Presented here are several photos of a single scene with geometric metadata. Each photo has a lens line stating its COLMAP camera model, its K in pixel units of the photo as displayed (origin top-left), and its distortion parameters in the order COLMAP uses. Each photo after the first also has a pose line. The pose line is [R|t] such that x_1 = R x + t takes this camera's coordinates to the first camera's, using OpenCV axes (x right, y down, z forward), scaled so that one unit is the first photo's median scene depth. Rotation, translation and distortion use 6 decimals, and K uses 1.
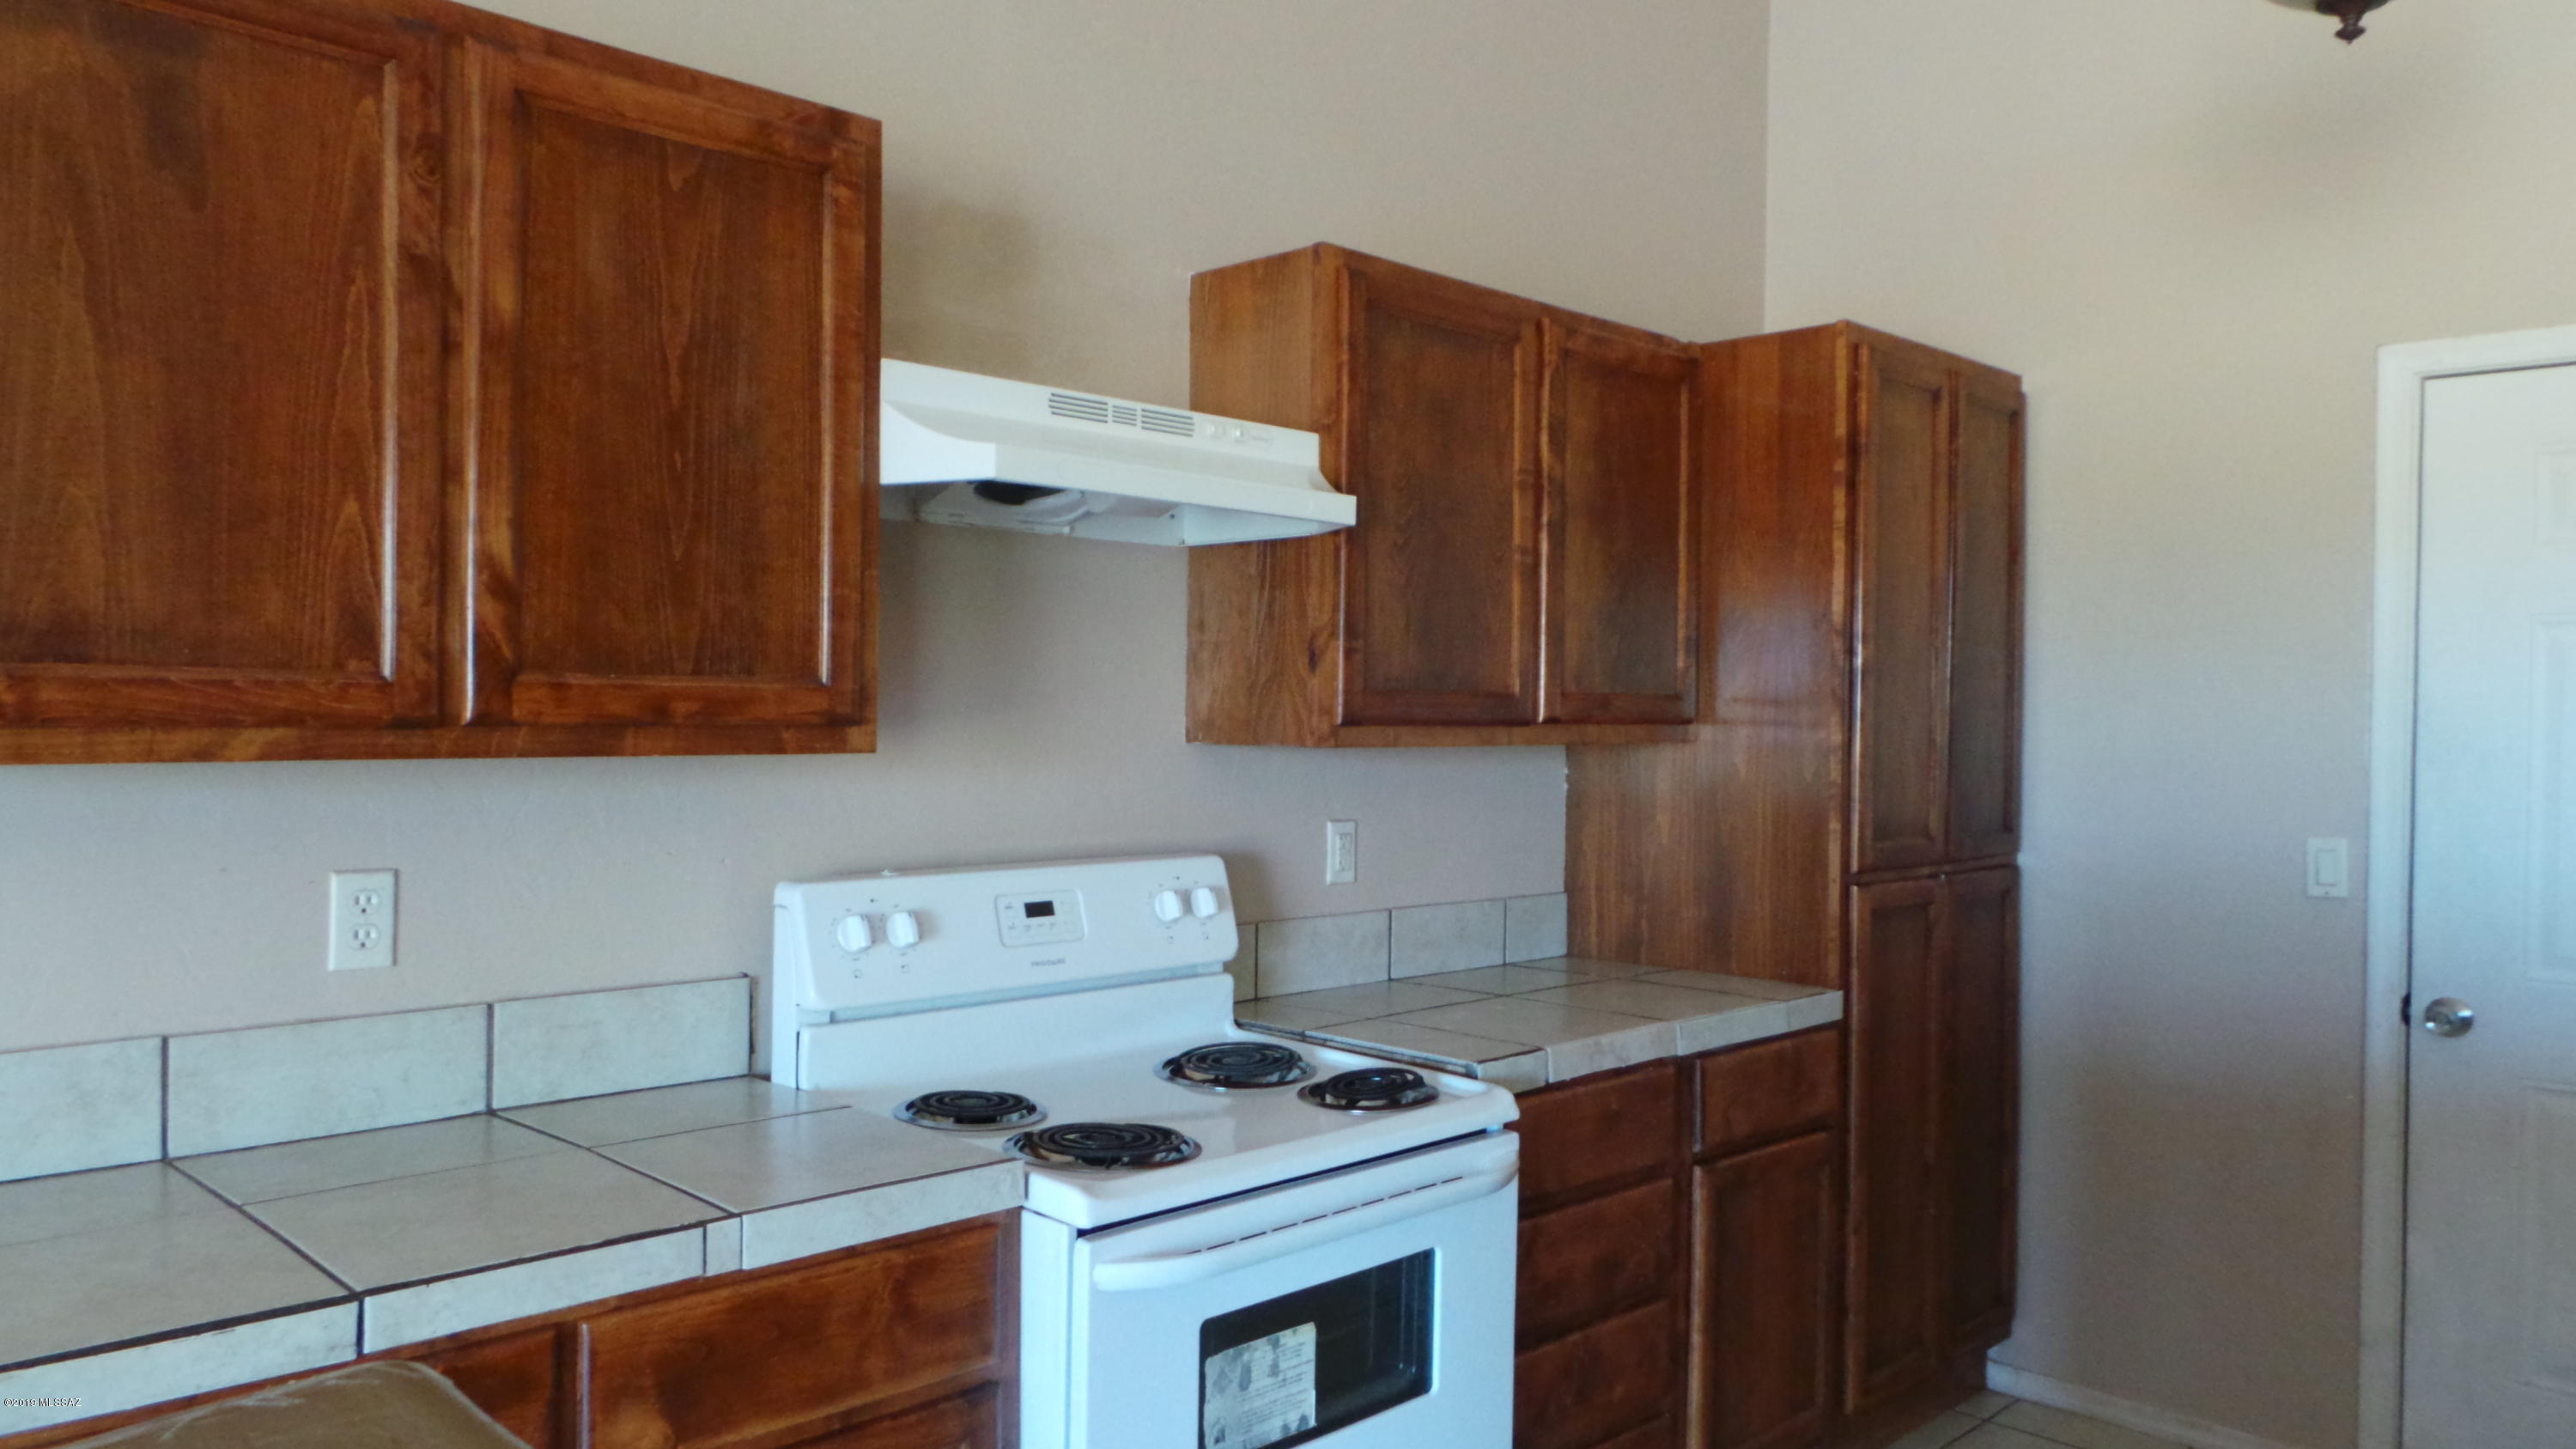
lens RADIAL K [[1811.8, 0, 1283.1], [0, 1811.8, 727.4], [0, 0, 1]] dist [0.001988, 0.014649]
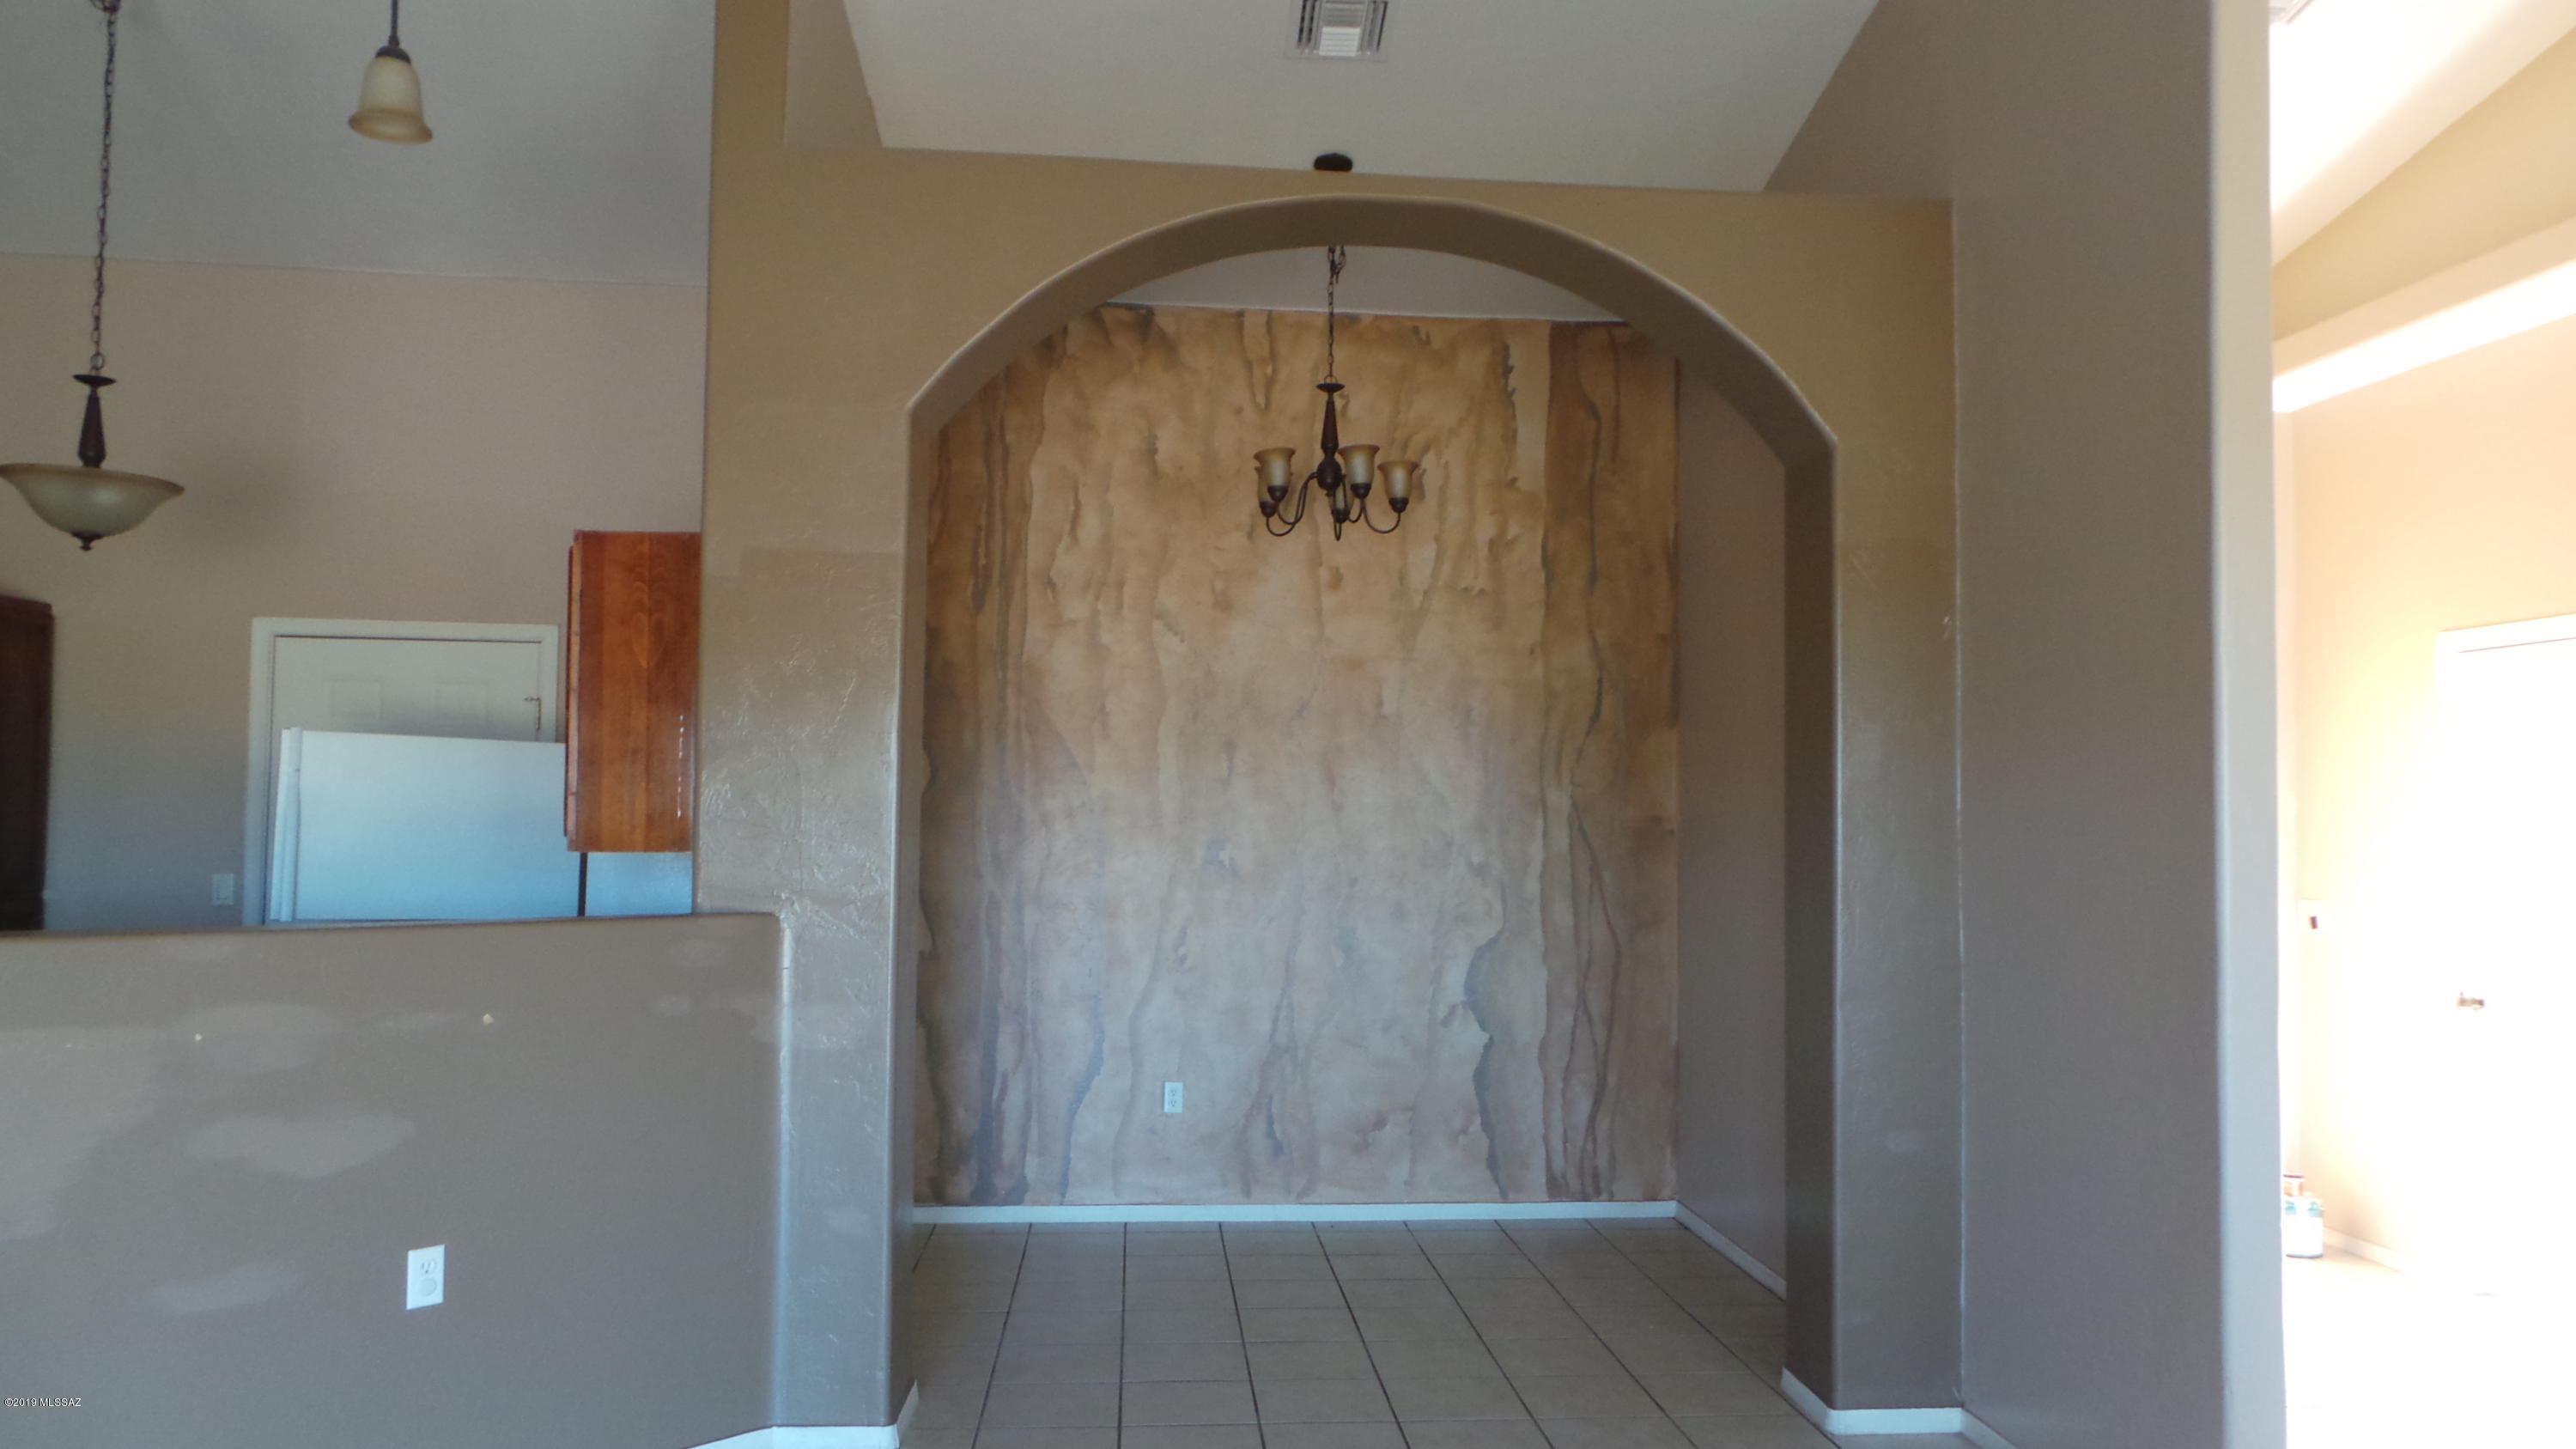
lens RADIAL K [[1811.8, 0, 1291.3], [0, 1811.8, 733.6], [0, 0, 1]] dist [0.001988, 0.014649]
pose [[0.647806, 0.044936, 0.760479, -0.257683], [-0.012199, 0.998743, -0.048623, -0.010365], [-0.761708, 0.022221, 0.647539, -1.951436]]
